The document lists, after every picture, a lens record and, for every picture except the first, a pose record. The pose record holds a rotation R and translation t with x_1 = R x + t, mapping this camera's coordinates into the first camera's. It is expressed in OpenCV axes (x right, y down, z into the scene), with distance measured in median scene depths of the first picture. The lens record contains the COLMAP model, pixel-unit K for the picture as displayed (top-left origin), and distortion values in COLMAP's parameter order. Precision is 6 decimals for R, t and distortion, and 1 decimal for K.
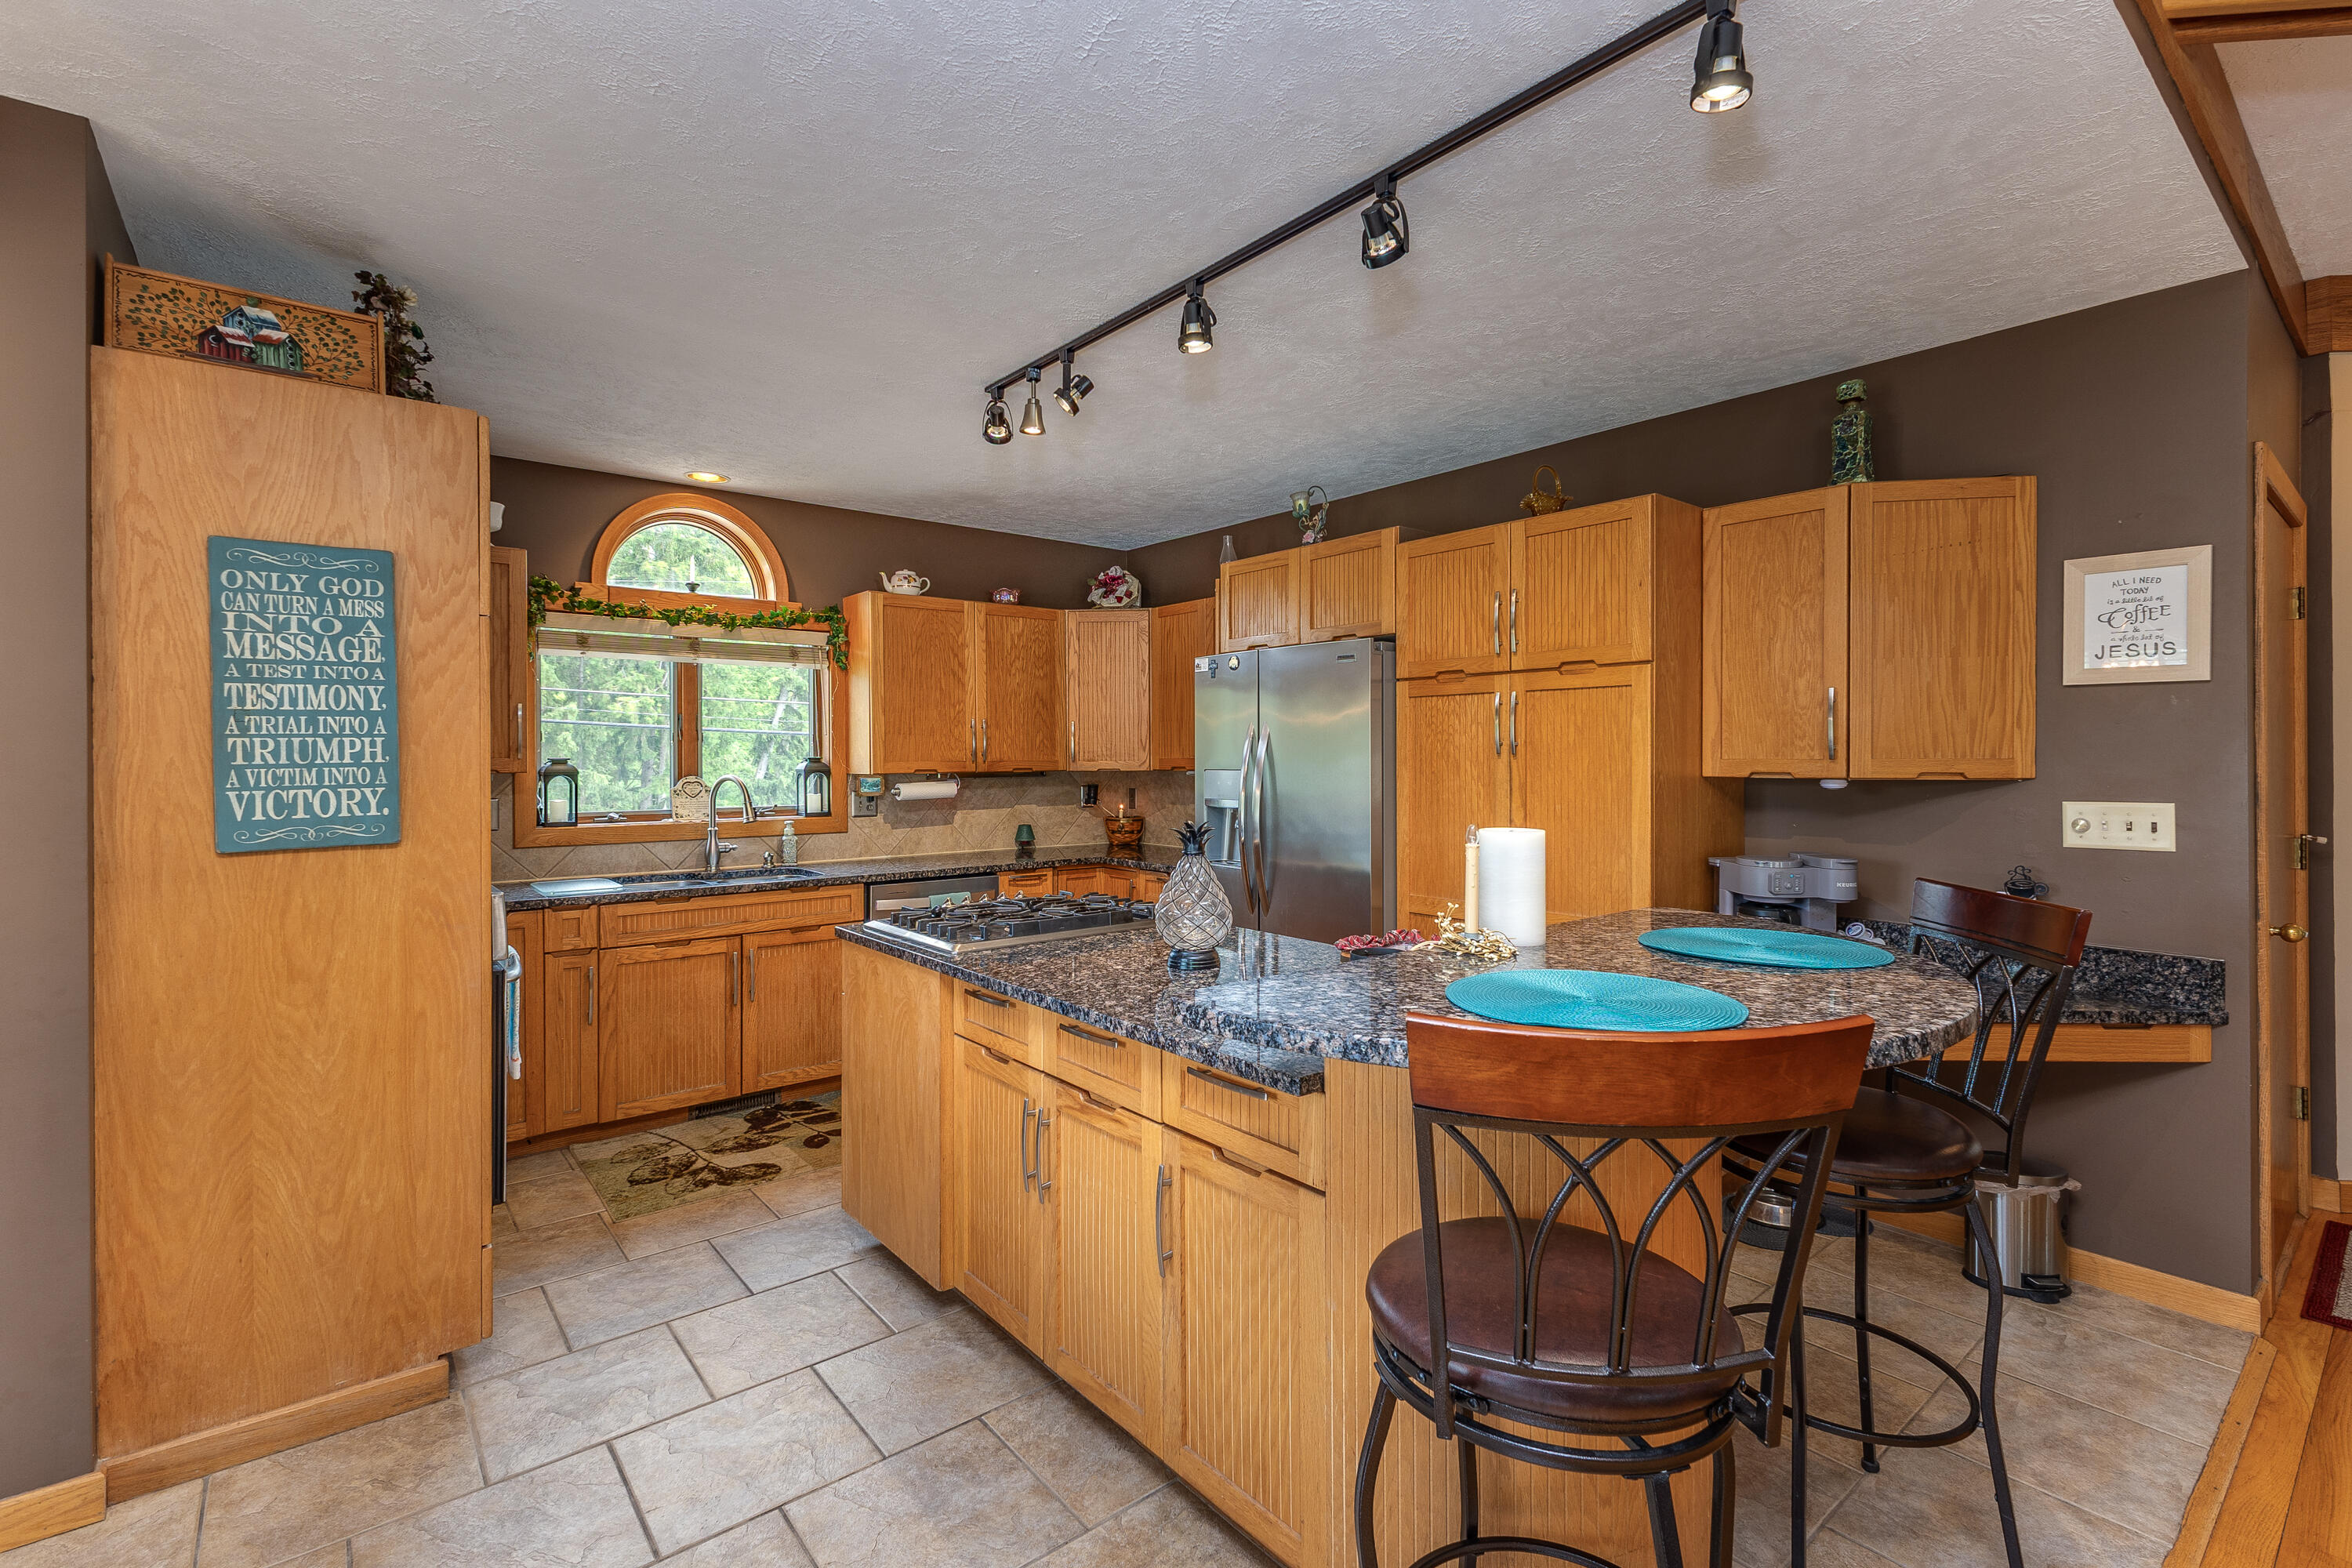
lens RADIAL K [[1053.6, 0, 1177.4], [0, 1053.6, 759.5], [0, 0, 1]] dist [0.008087, -0.001729]
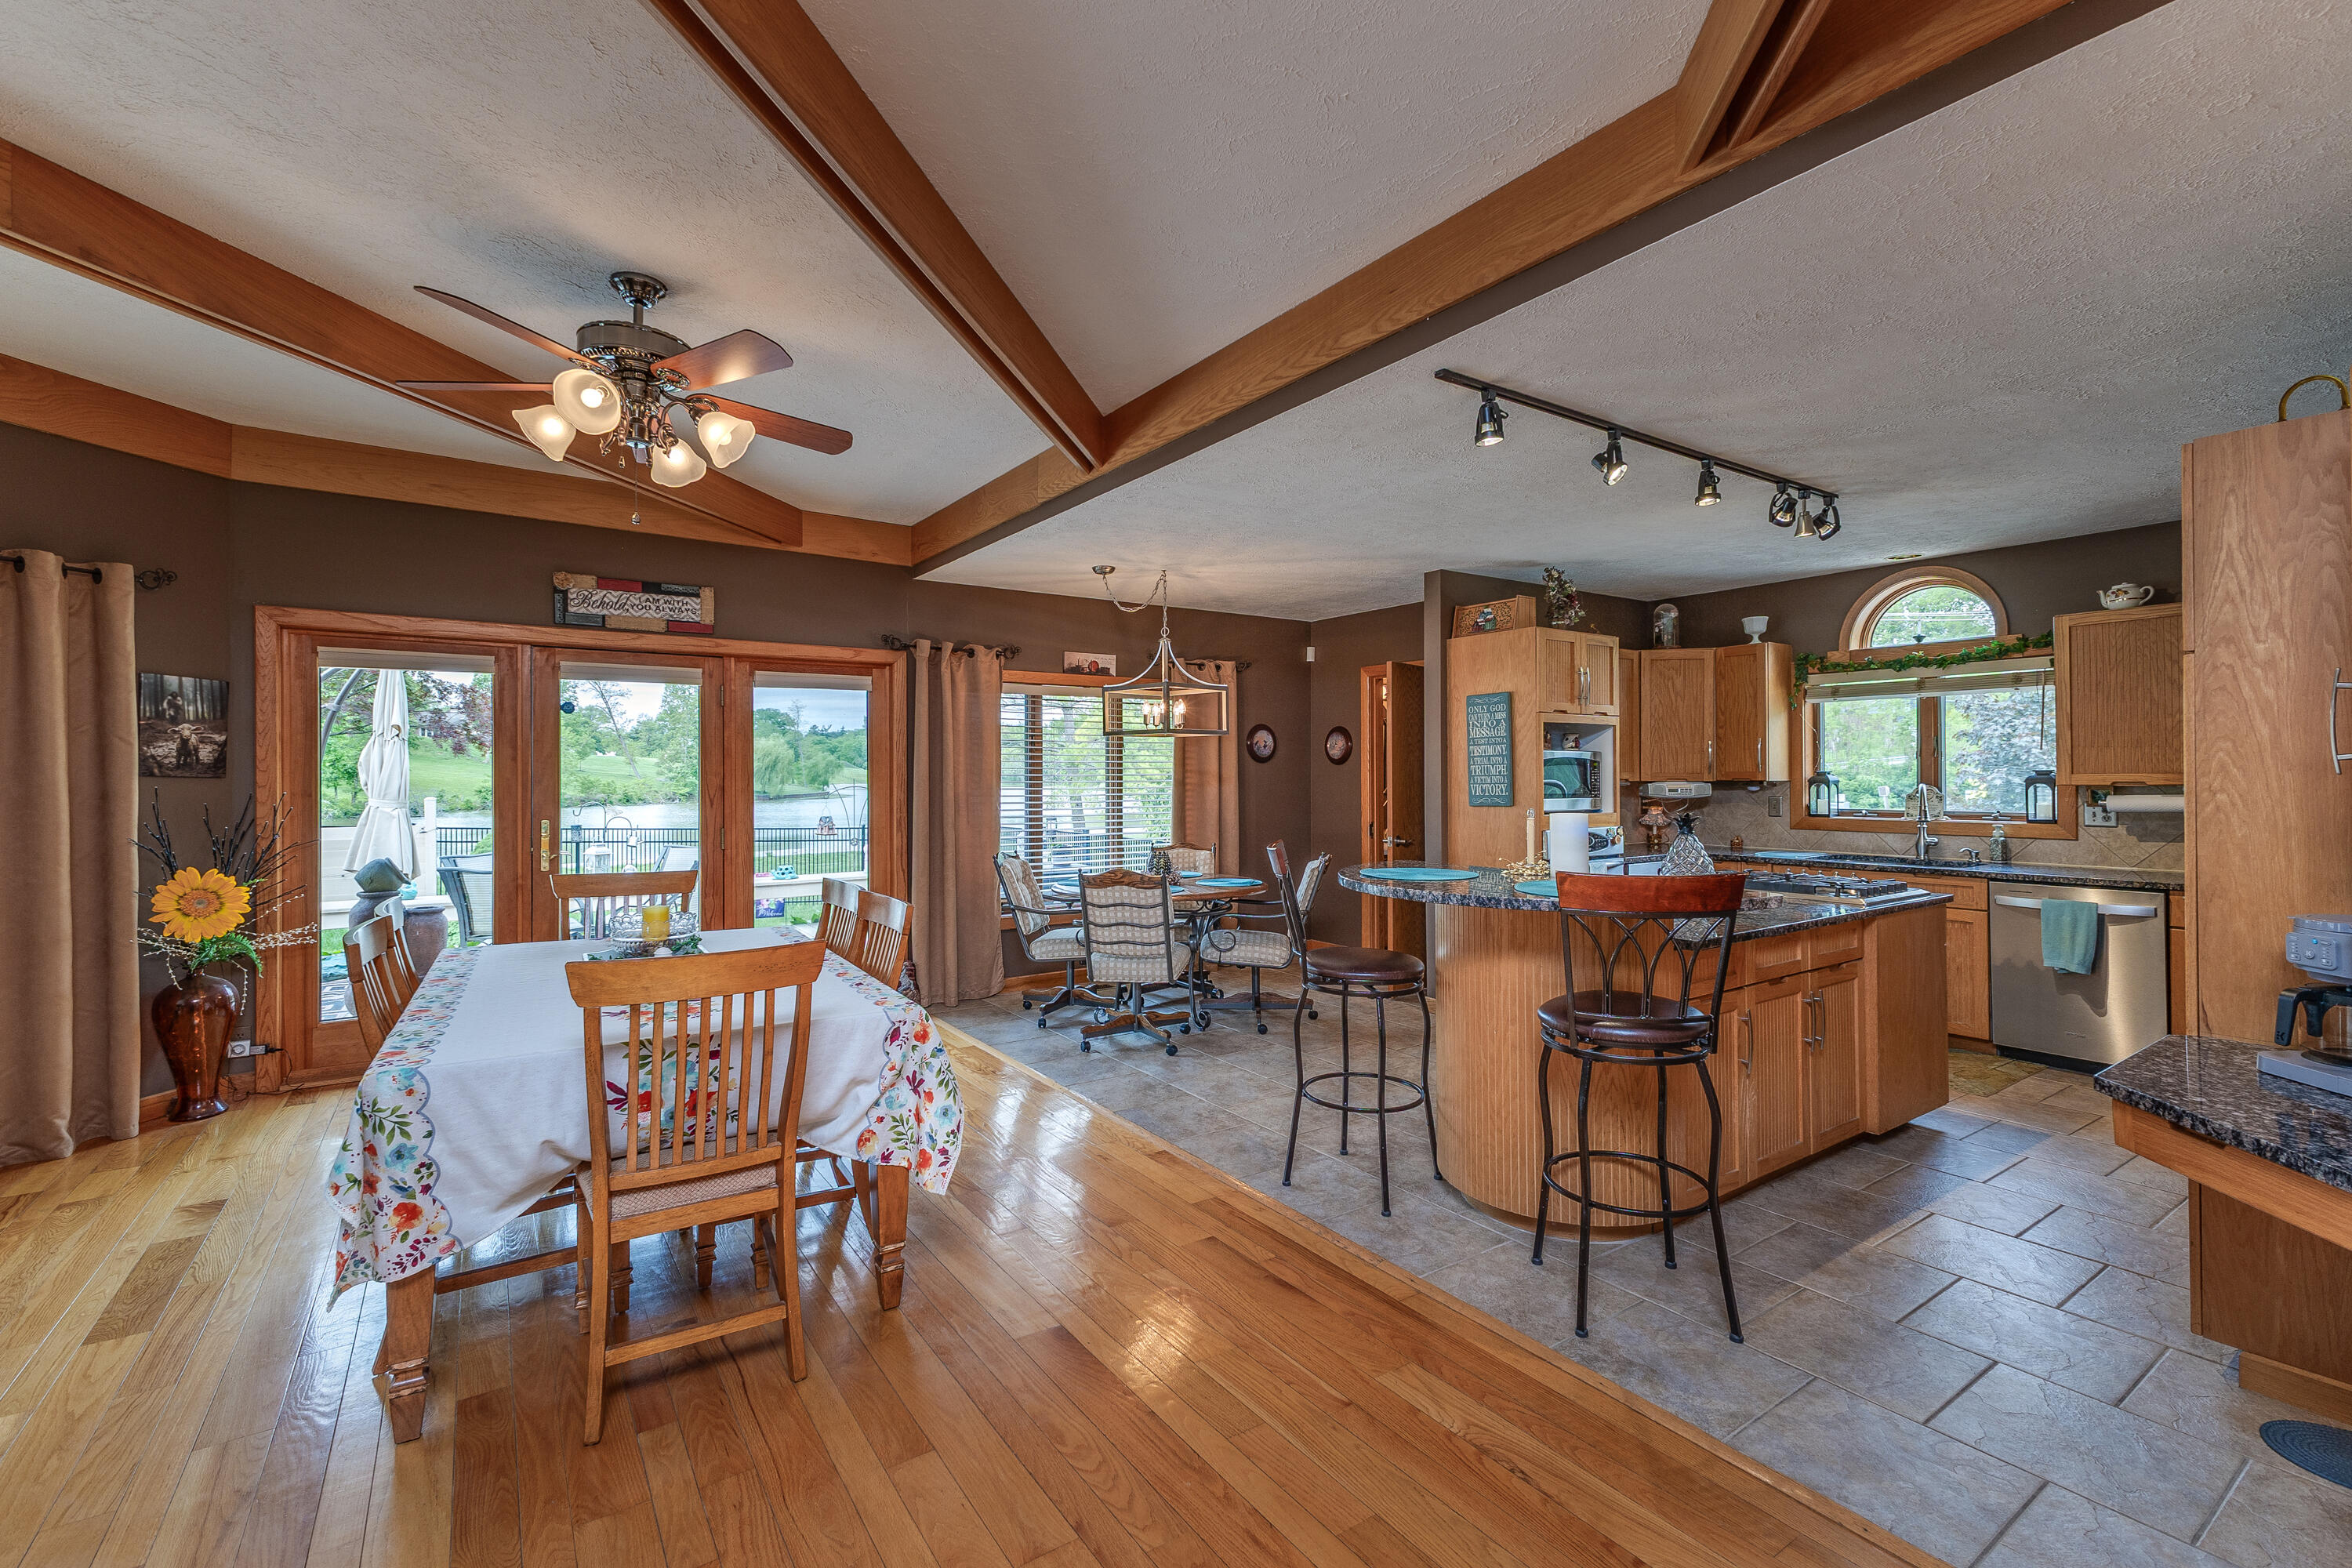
lens RADIAL K [[1027.9, 0, 1176.5], [0, 1027.9, 764.7], [0, 0, 1]] dist [0.014220, -0.004324]
pose [[-0.083019, -0.006938, -0.996524, 1.797446], [0.002588, 0.999971, -0.007178, -0.004378], [0.996545, -0.003175, -0.082998, 0.402910]]
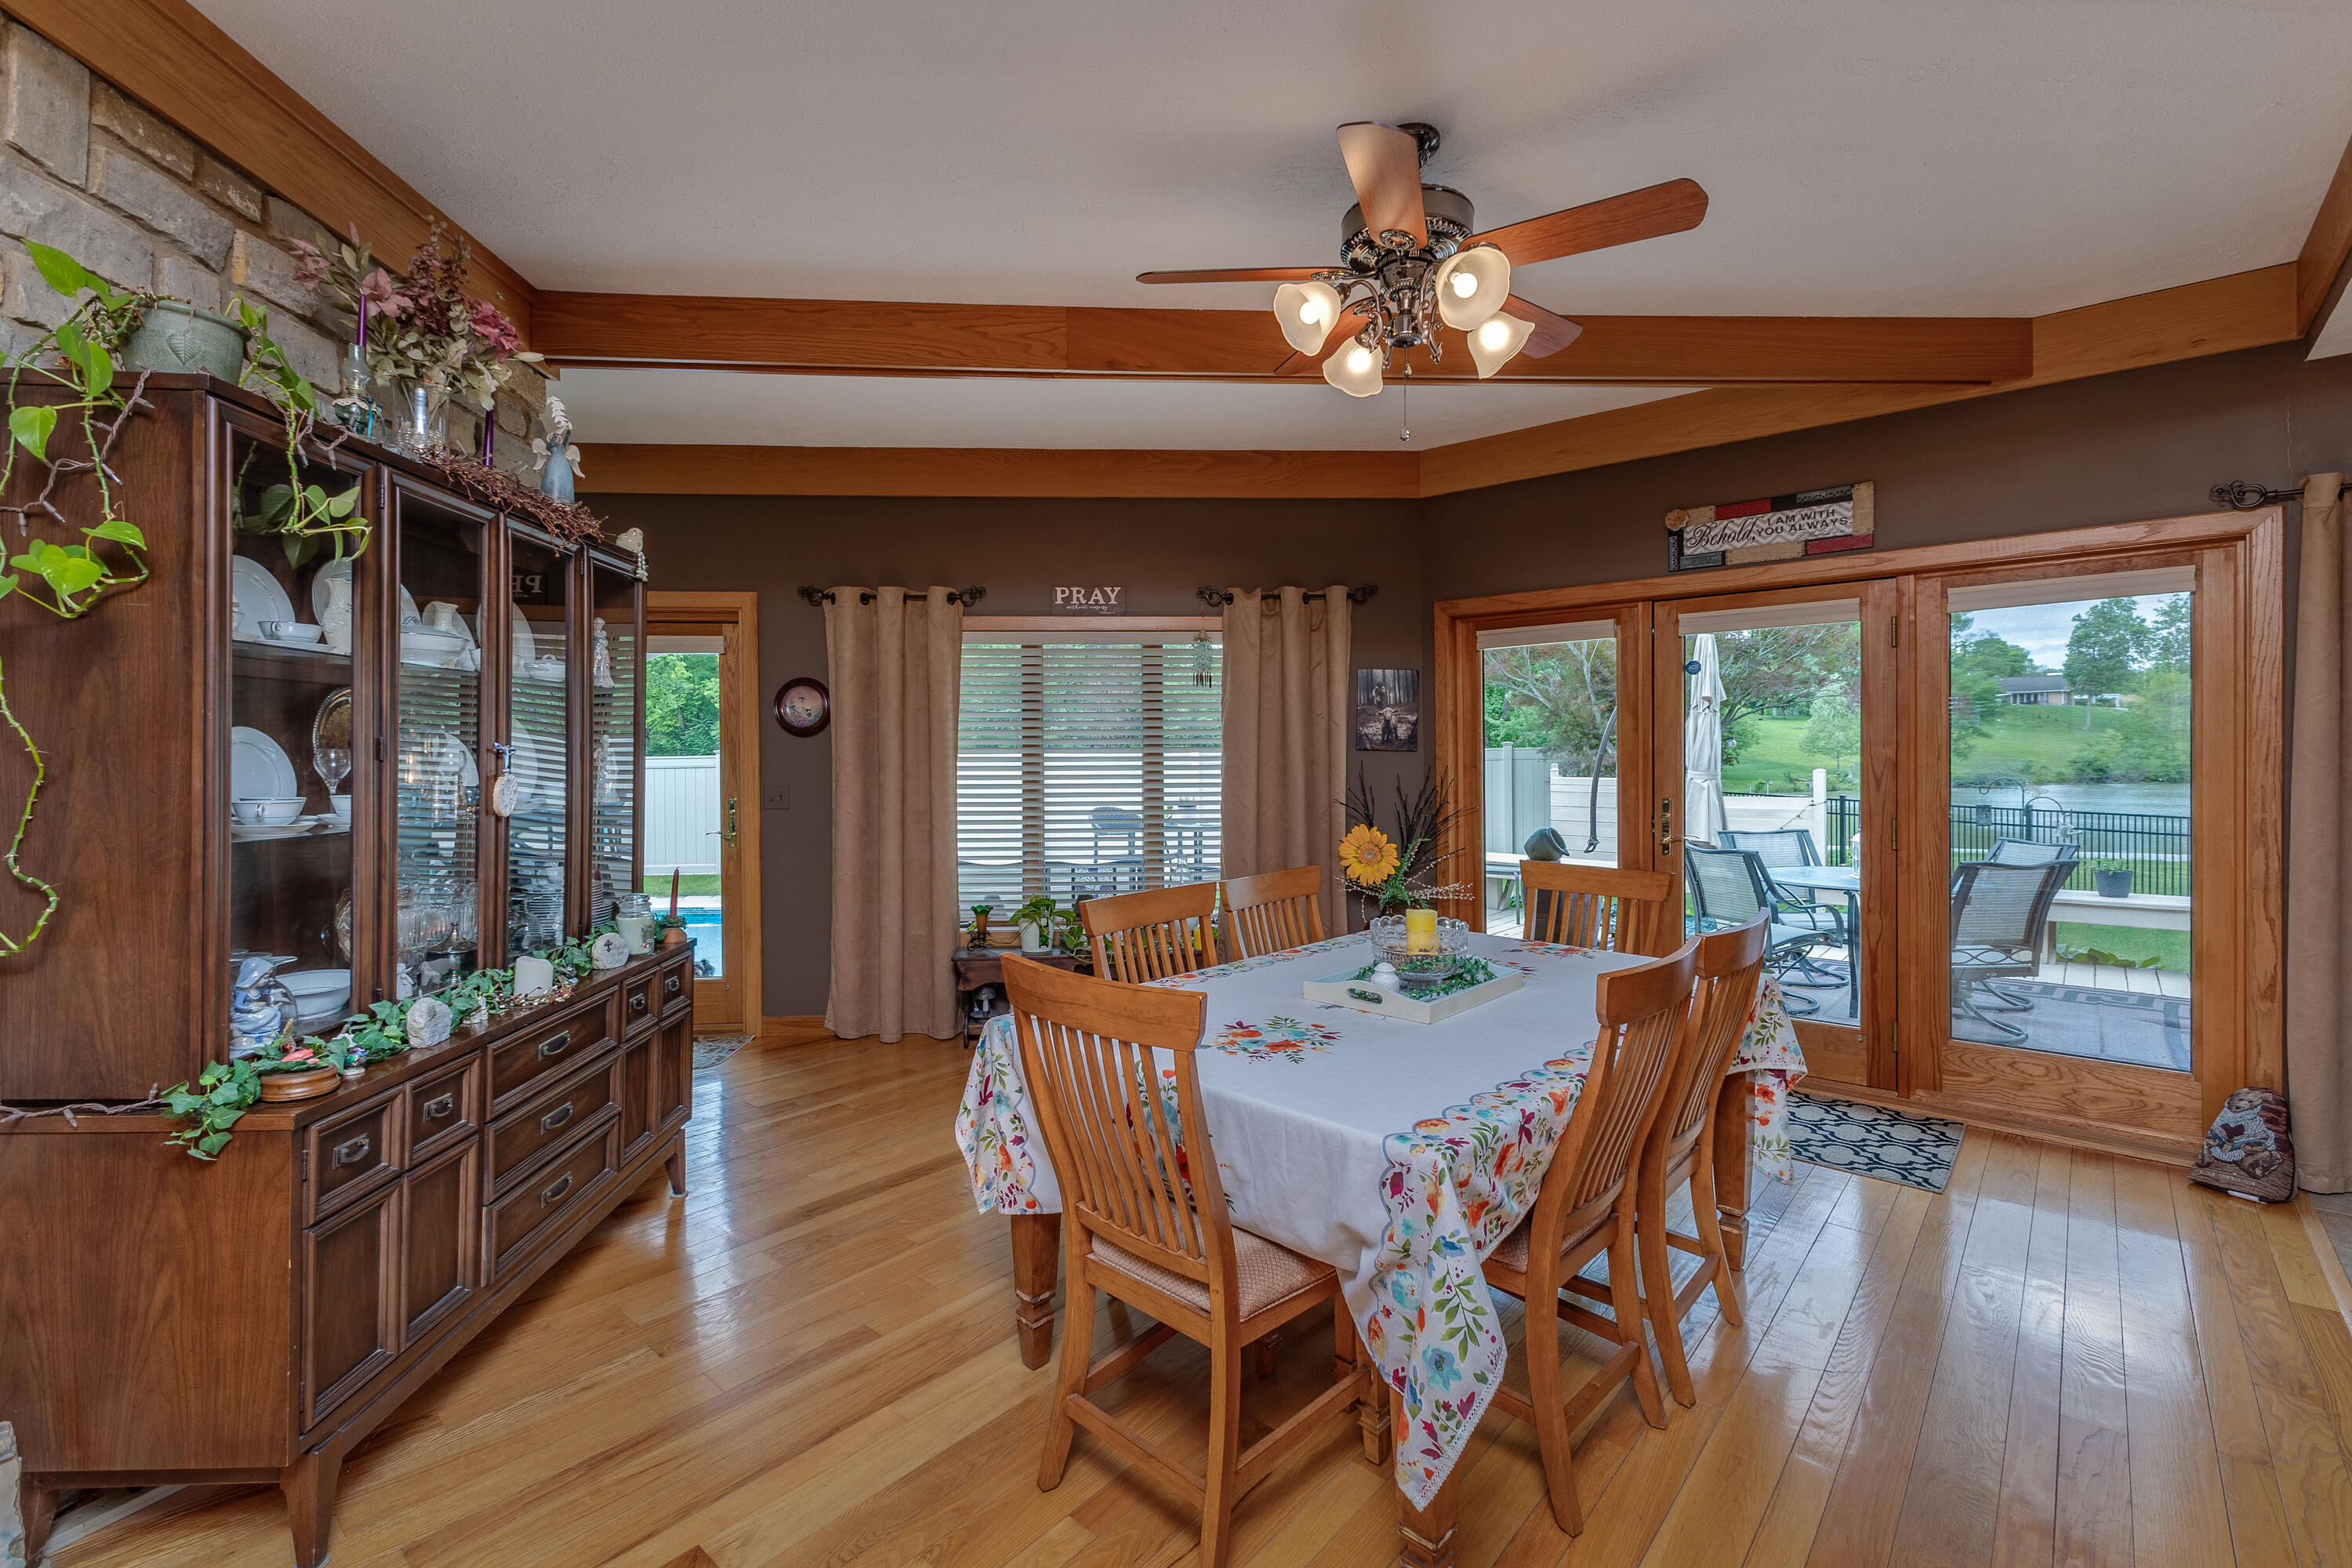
lens RADIAL K [[1027.9, 0, 1177.6], [0, 1027.9, 765.7], [0, 0, 1]] dist [0.014220, -0.004324]
pose [[-0.987580, 0.013631, -0.156523, 0.892288], [0.011971, 0.999862, 0.011541, 0.001092], [0.156659, 0.009524, -0.987607, 0.652576]]
